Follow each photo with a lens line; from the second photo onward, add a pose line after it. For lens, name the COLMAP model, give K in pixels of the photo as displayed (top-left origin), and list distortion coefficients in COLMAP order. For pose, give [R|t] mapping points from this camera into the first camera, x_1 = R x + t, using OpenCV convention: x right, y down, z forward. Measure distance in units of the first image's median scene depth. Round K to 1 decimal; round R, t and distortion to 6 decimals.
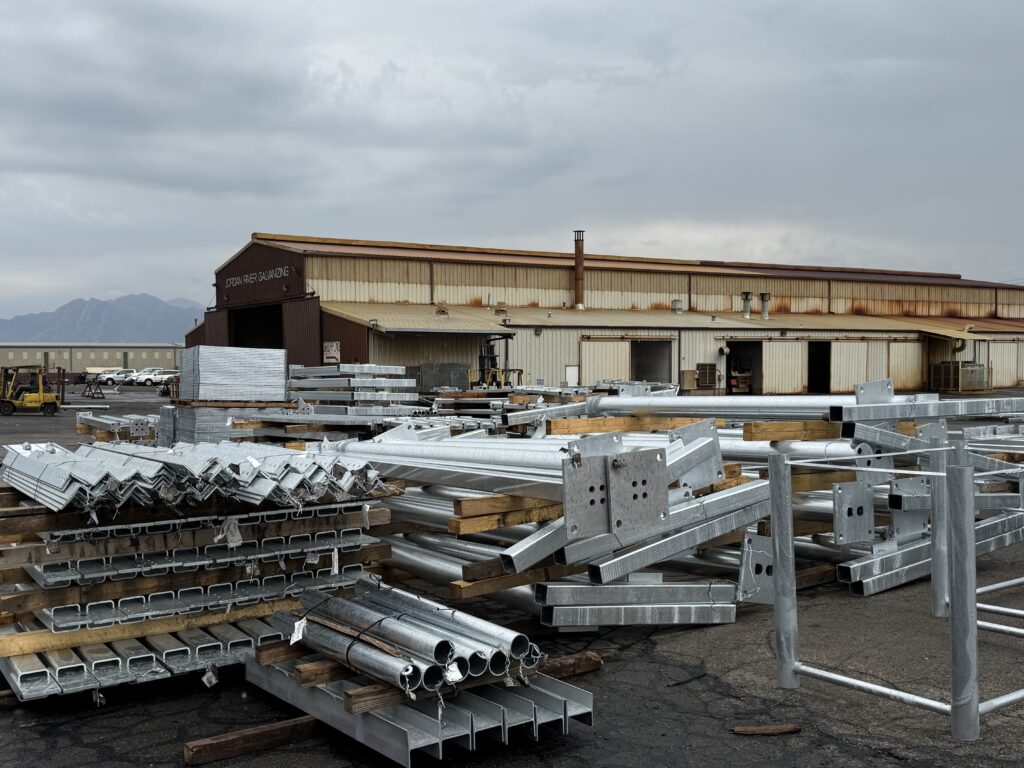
lens RADIAL K [[1010.0, 0, 508.7], [0, 1010.0, 386.1], [0, 0, 1]] dist [0.176097, -0.399177]
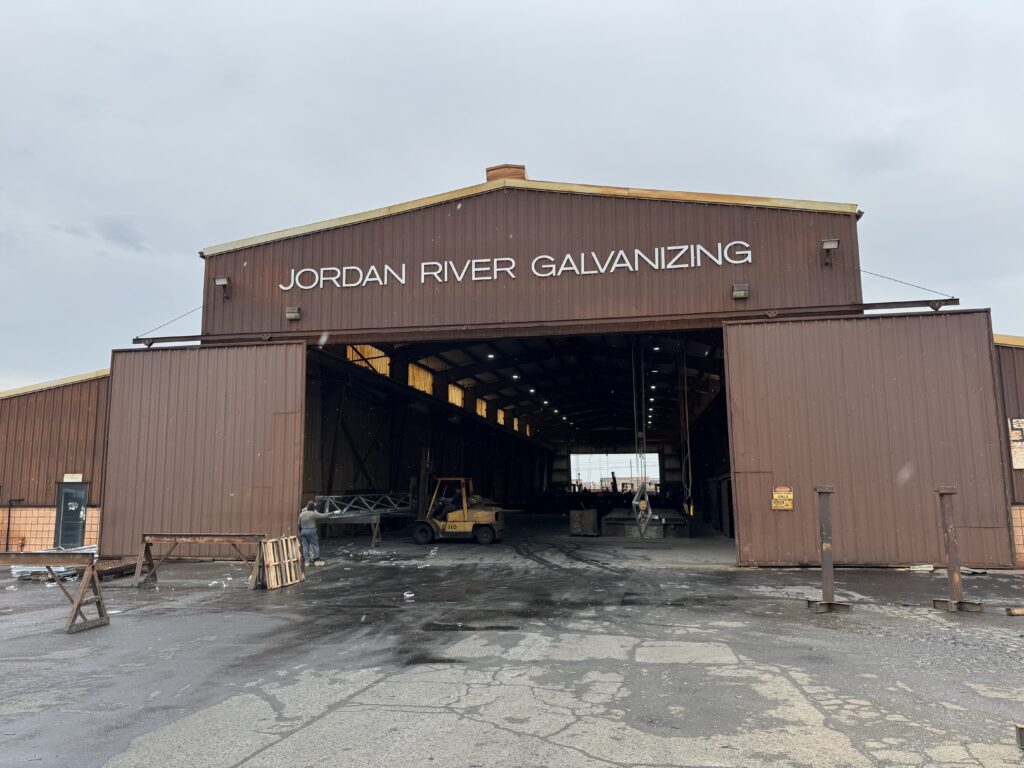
lens RADIAL K [[714.2, 0, 510.9], [0, 714.2, 383.8], [0, 0, 1]] dist [0.119895, -0.184440]
pose [[0.672054, 0.101689, 0.733487, -1.046458], [0.025232, 0.986806, -0.159927, -0.029875], [-0.740072, 0.125987, 0.660621, 1.862756]]
